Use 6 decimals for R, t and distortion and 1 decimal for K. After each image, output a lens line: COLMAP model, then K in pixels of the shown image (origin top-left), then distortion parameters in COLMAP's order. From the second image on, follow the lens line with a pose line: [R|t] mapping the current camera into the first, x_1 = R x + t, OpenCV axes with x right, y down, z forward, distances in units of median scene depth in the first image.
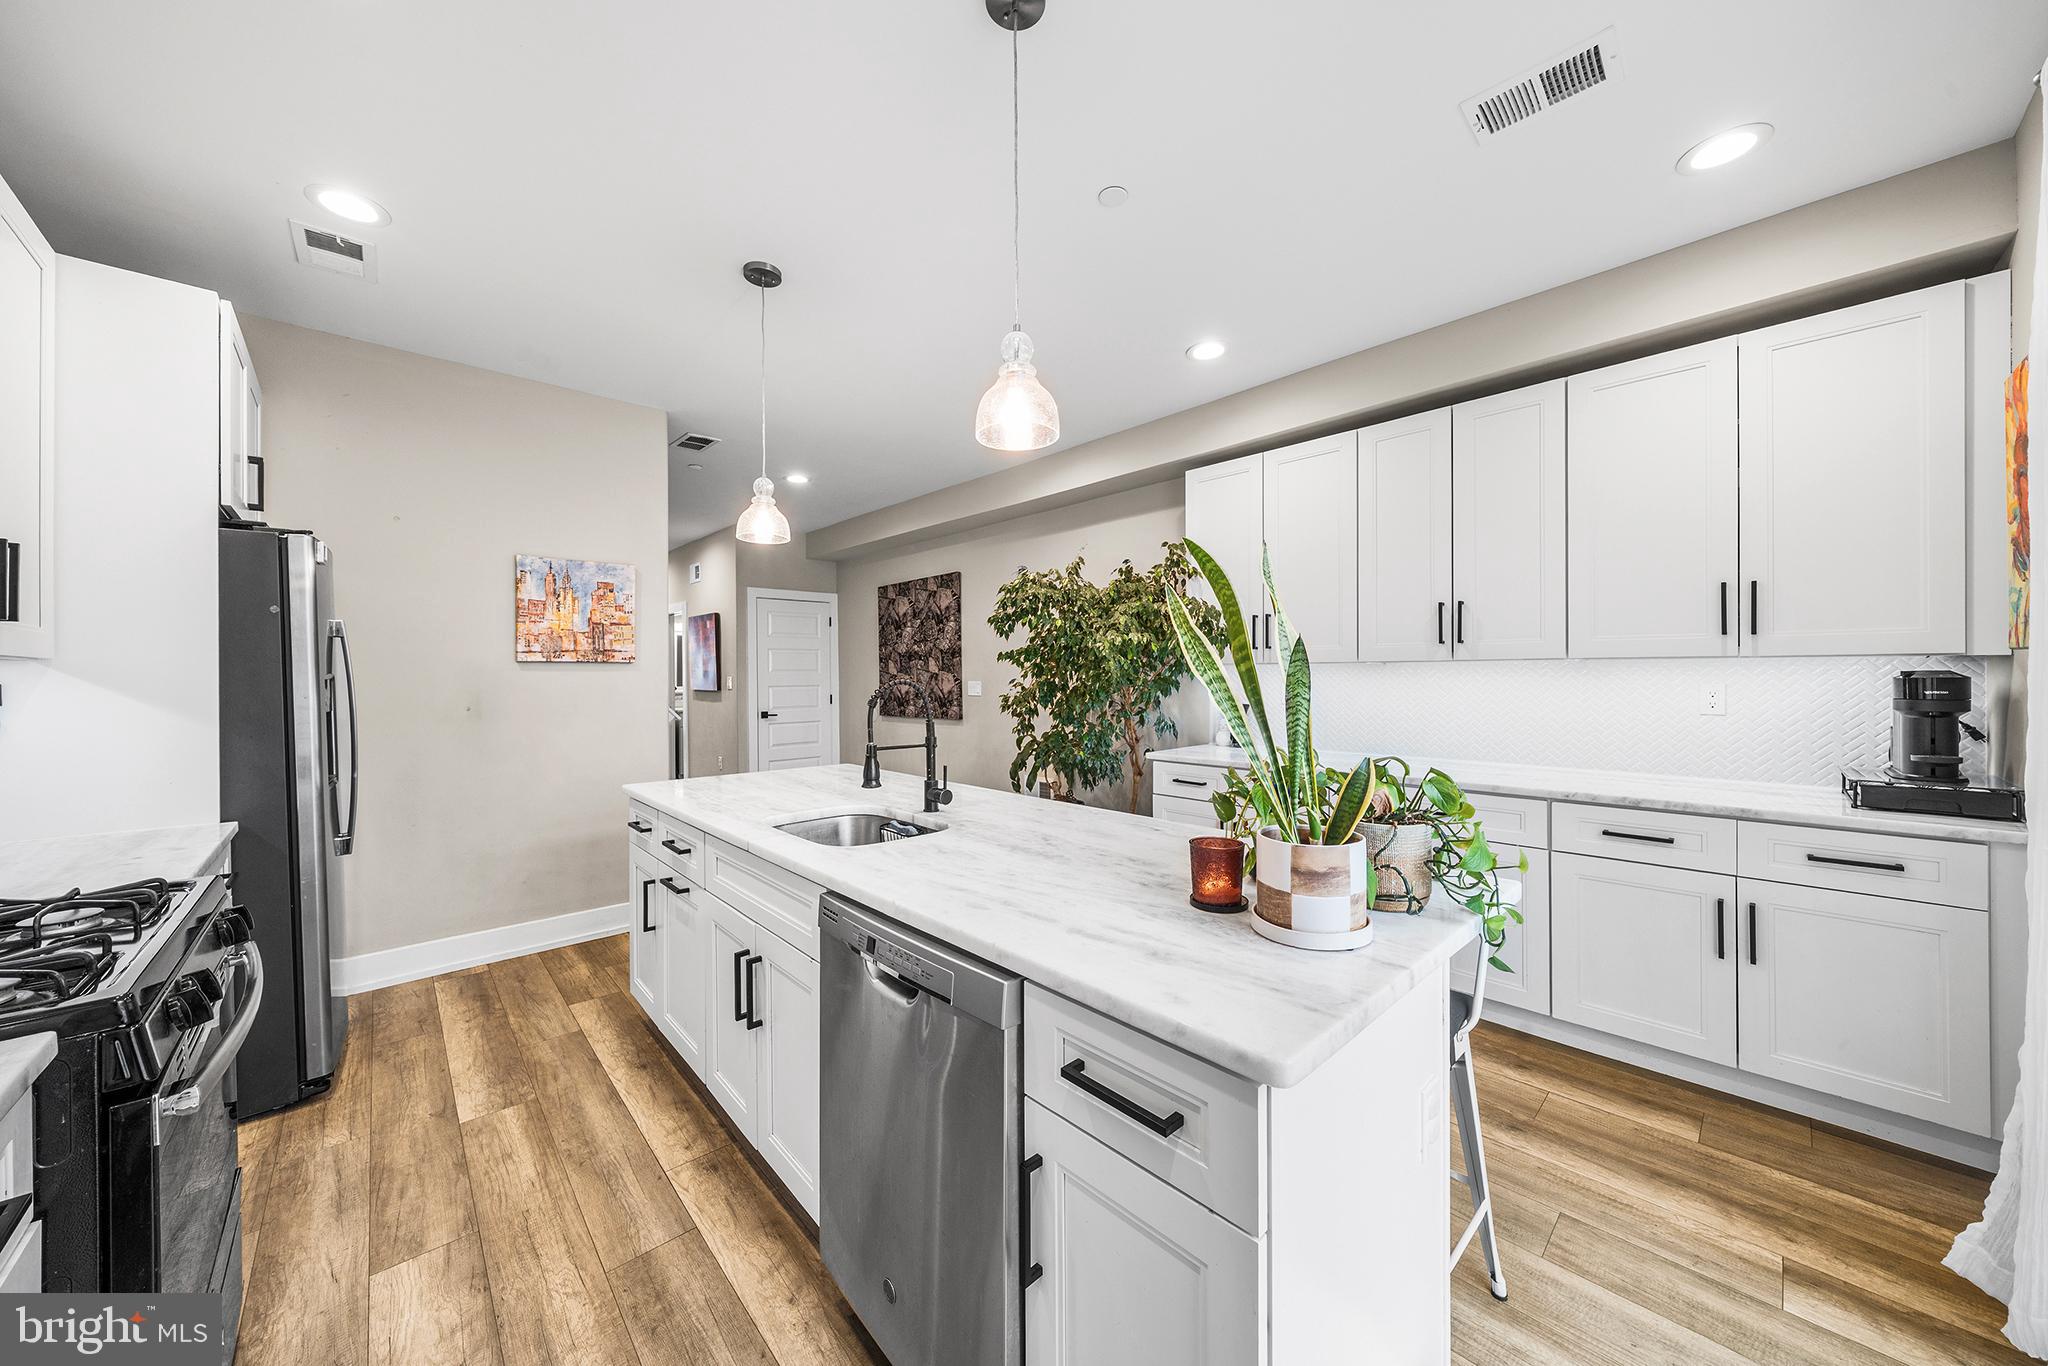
lens RADIAL K [[707.3, 0, 1018.7], [0, 707.3, 674.5], [0, 0, 1]] dist [-0.000623, -0.000039]
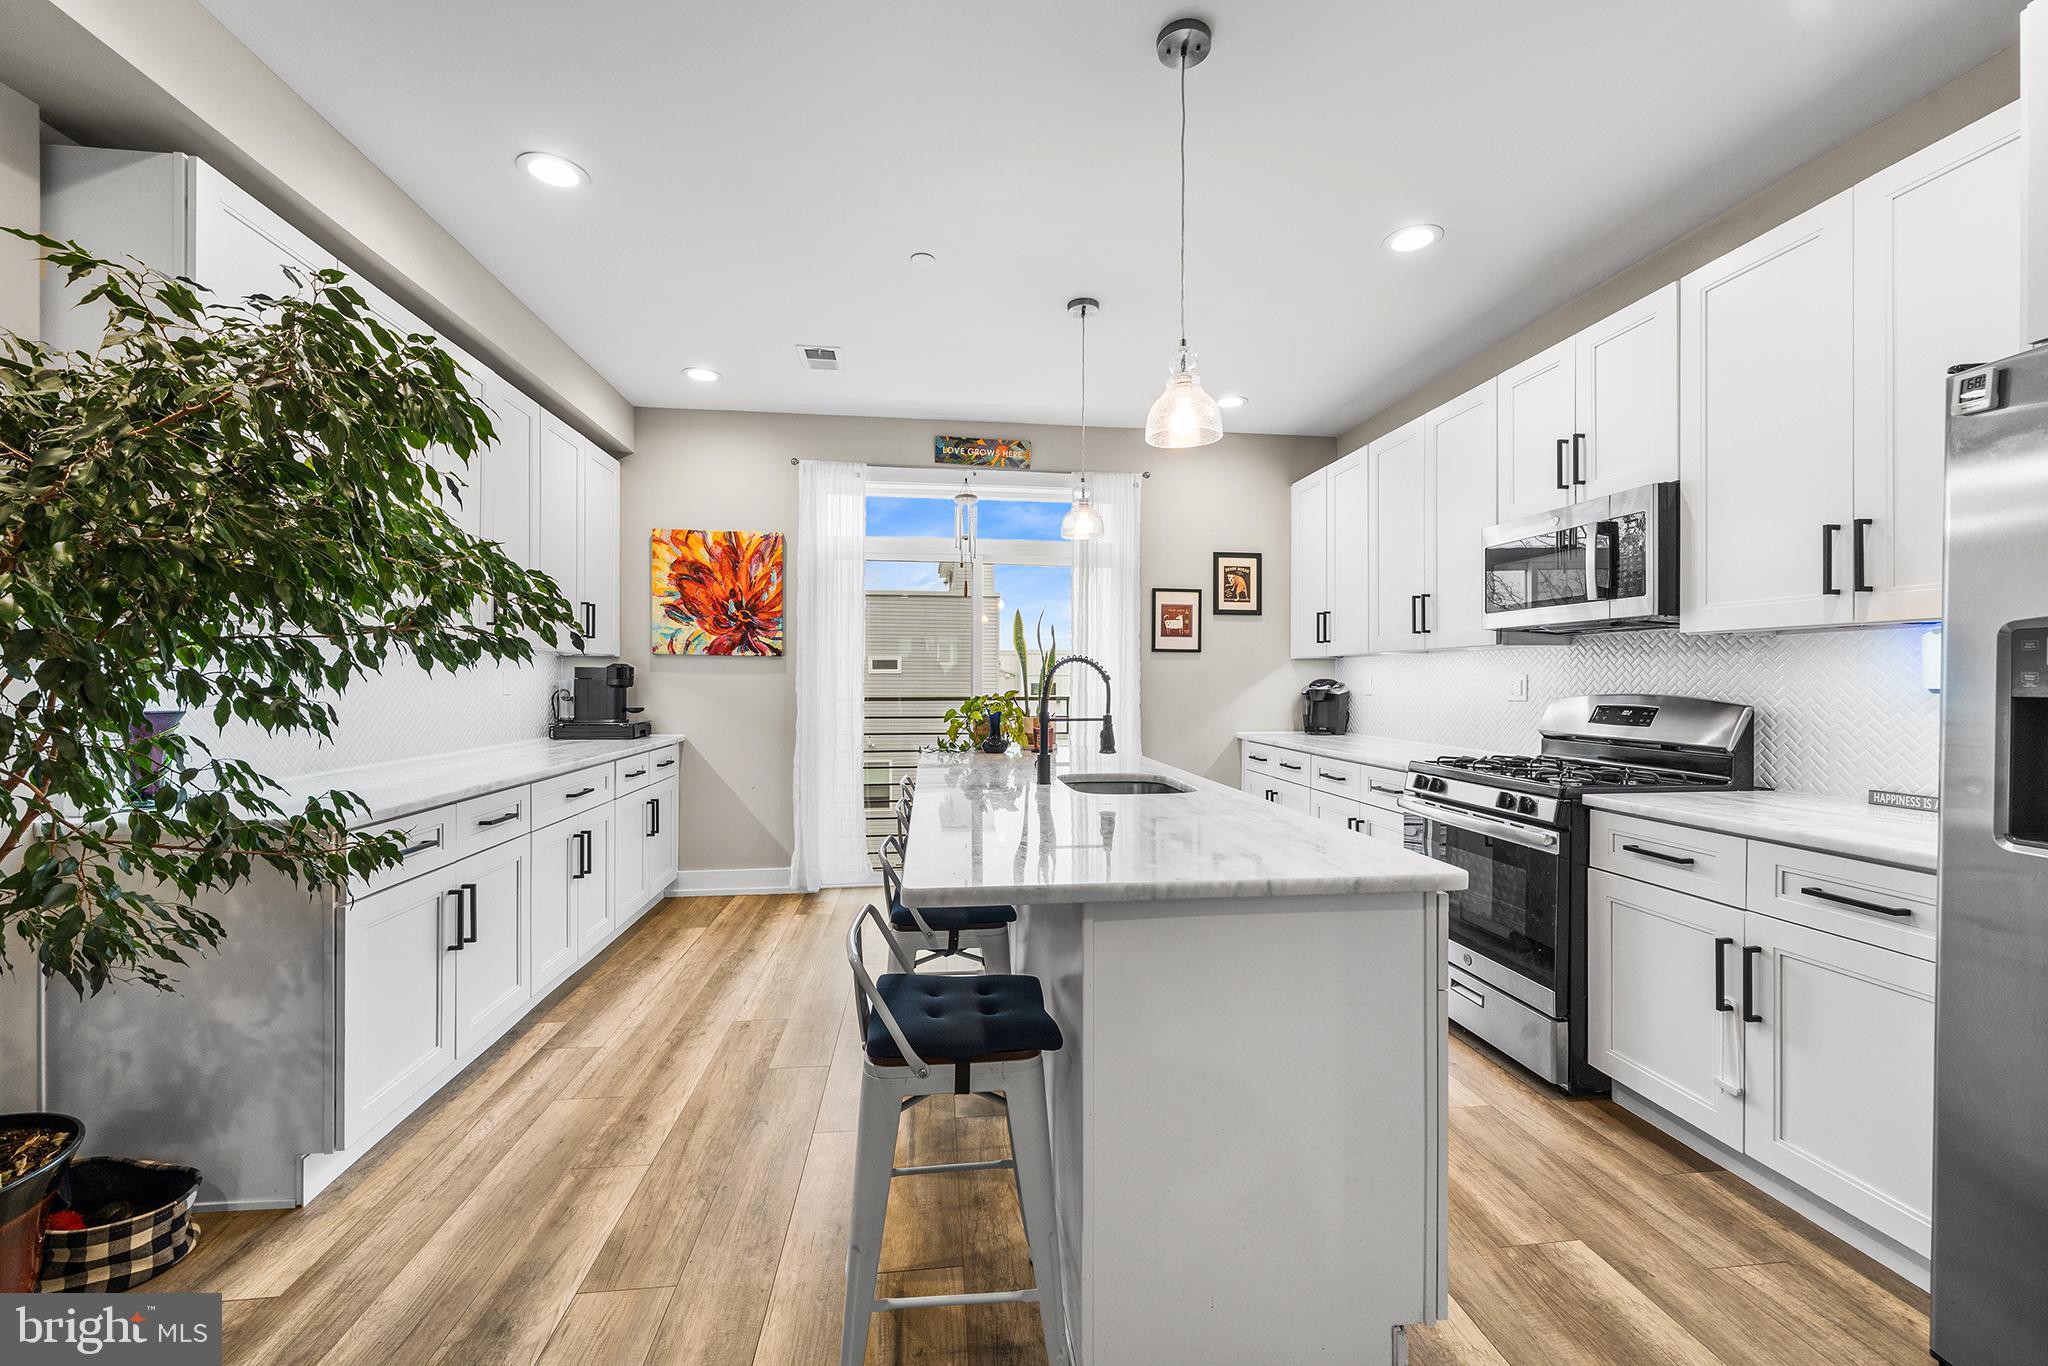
lens RADIAL K [[800.3, 0, 1026.4], [0, 800.3, 682.2], [0, 0, 1]] dist [0.000258, -0.000001]
pose [[-0.813569, 0.002284, 0.581464, -0.695988], [0.000905, 0.999996, -0.002662, 0.041726], [-0.581468, -0.001639, -0.813568, 1.747936]]
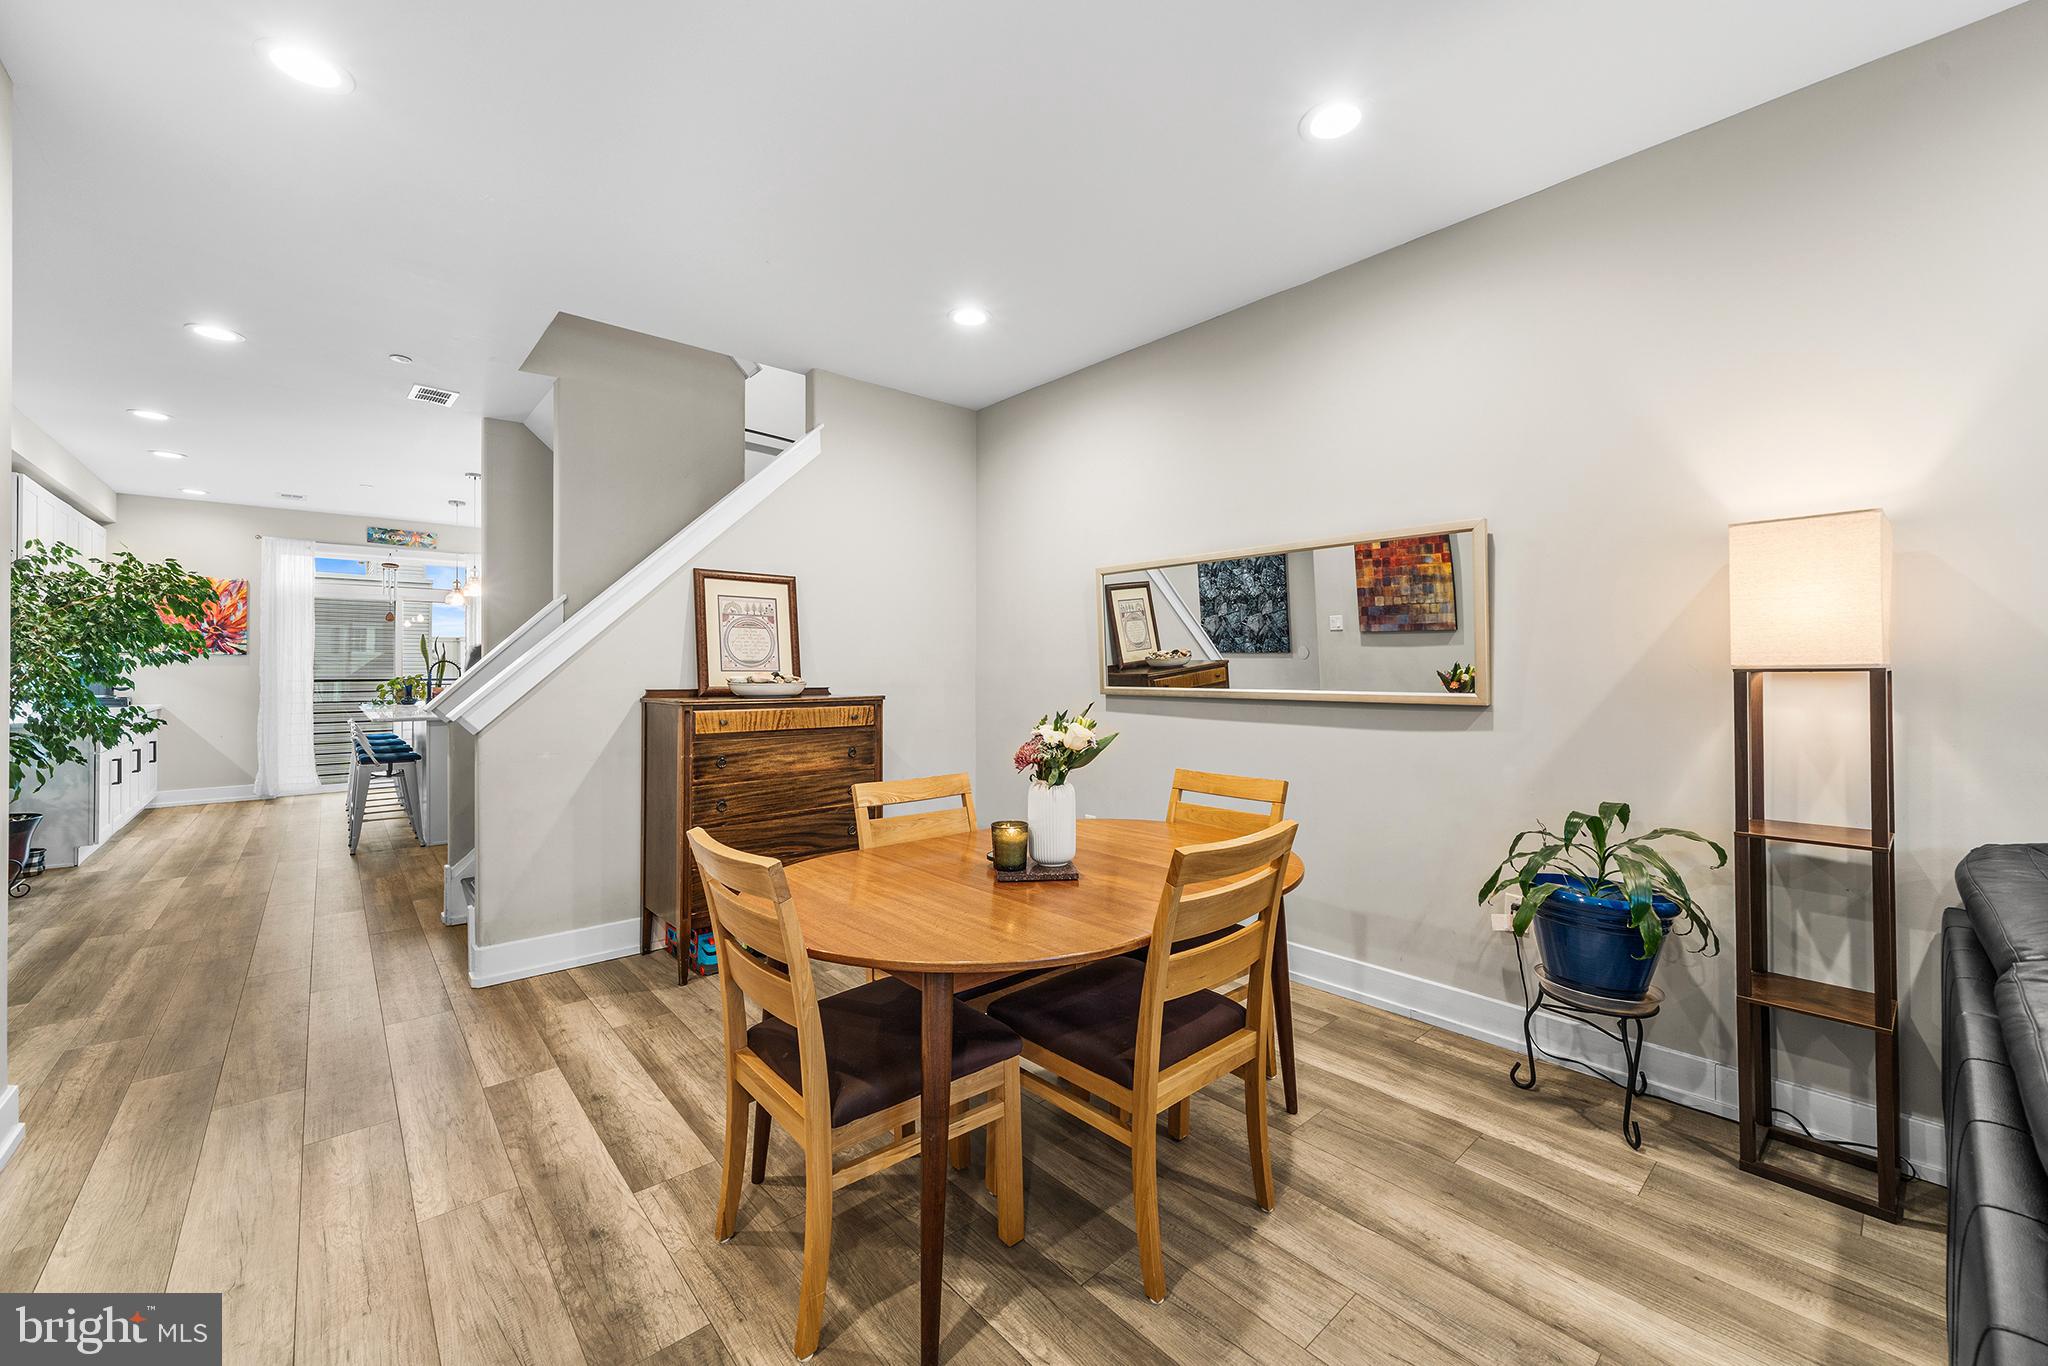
lens RADIAL K [[800.1, 0, 1029.0], [0, 800.1, 664.1], [0, 0, 1]] dist [-0.000495, 0.000056]
pose [[-0.999774, 0.006753, 0.020144, -2.191940], [0.006628, 0.999958, -0.006298, 0.050105], [-0.020186, -0.006163, -0.999777, 3.551105]]
